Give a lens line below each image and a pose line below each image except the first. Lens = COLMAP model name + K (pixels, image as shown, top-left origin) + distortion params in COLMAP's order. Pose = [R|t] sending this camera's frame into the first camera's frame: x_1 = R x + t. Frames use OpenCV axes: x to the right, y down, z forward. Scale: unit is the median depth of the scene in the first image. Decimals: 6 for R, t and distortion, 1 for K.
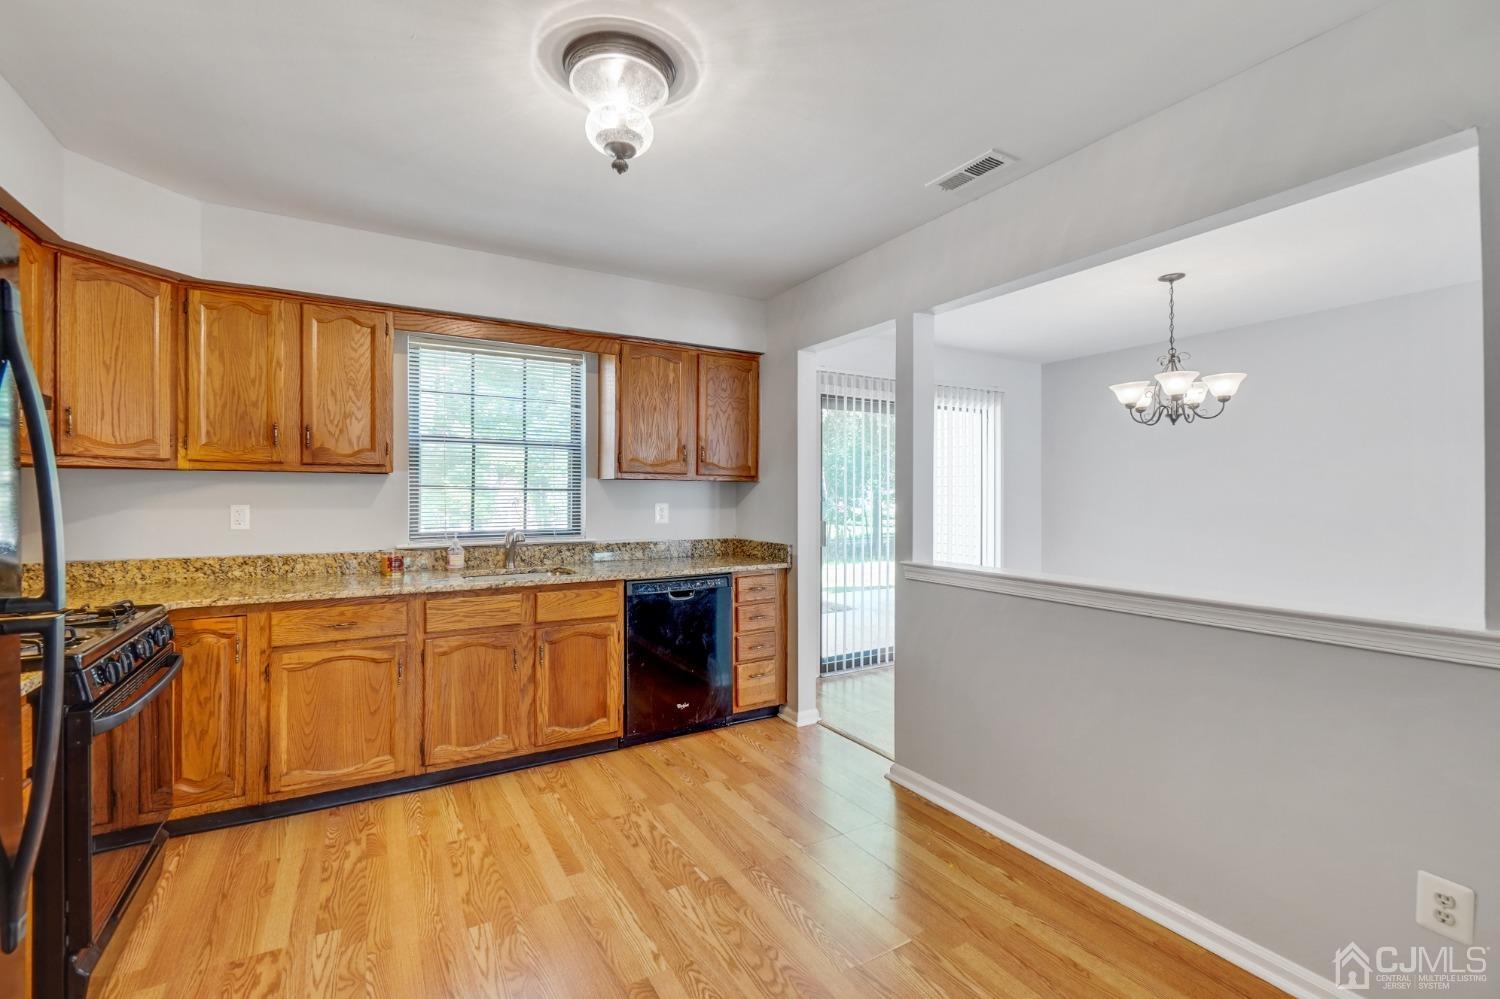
lens RADIAL K [[651.8, 0, 726.8], [0, 651.8, 500.4], [0, 0, 1]] dist [-0.000544, -0.000301]
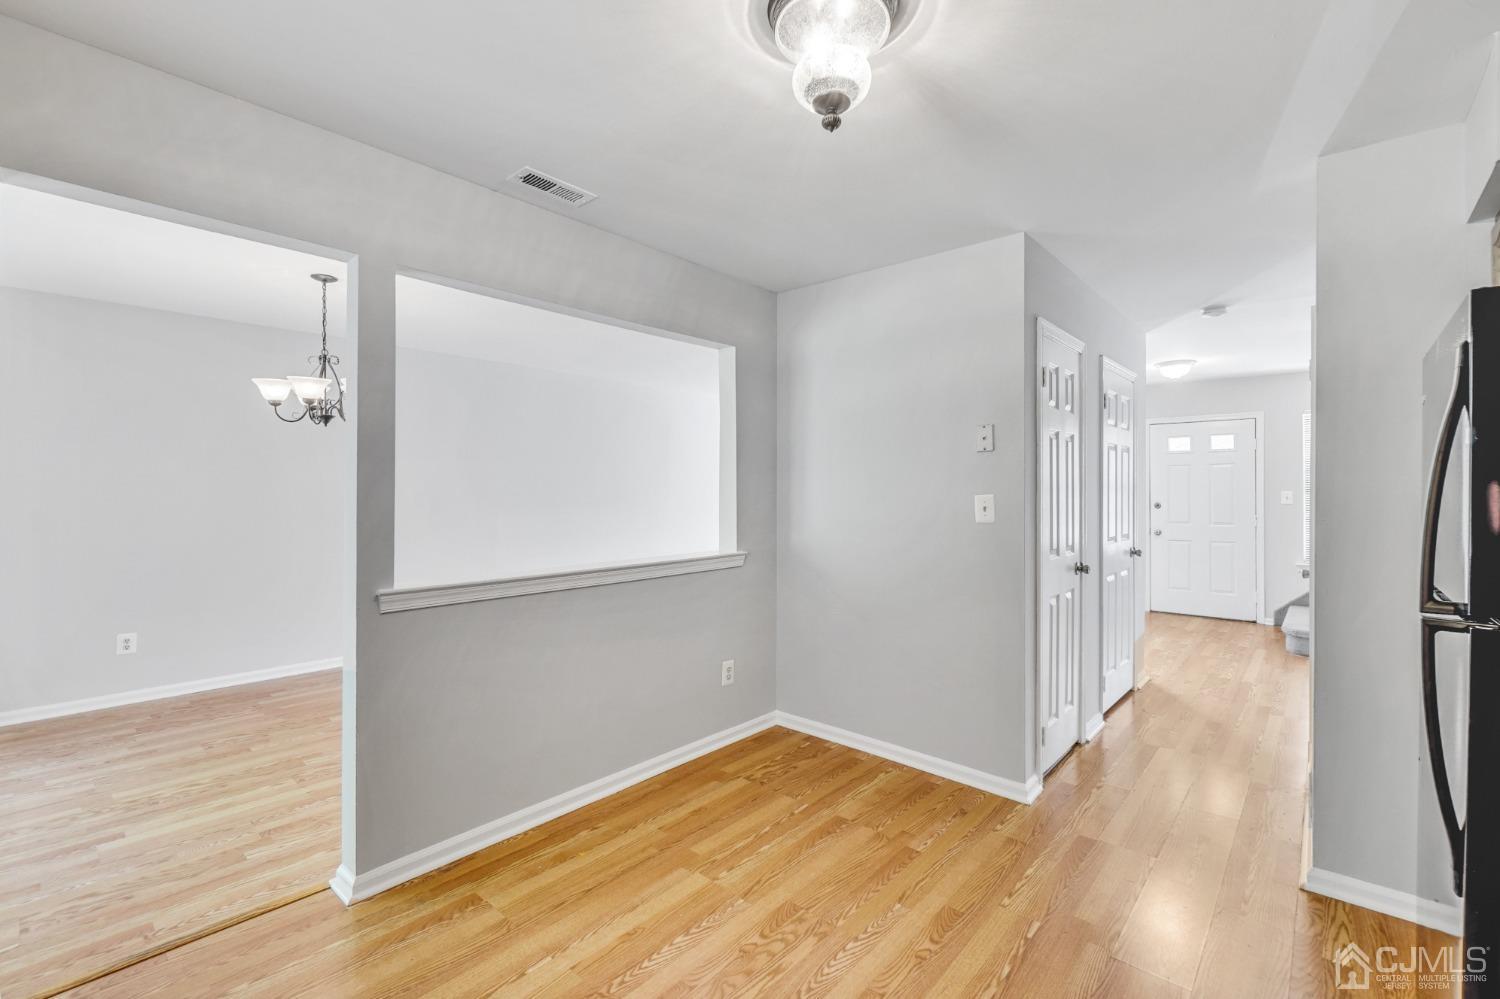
lens RADIAL K [[659.5, 0, 754.4], [0, 659.5, 482.6], [0, 0, 1]] dist [0.000527, -0.000031]
pose [[-0.333234, 0.001253, 0.942843, -0.586574], [0.000901, 0.999999, -0.001010, -0.030436], [-0.942844, 0.000513, -0.333235, 0.847012]]
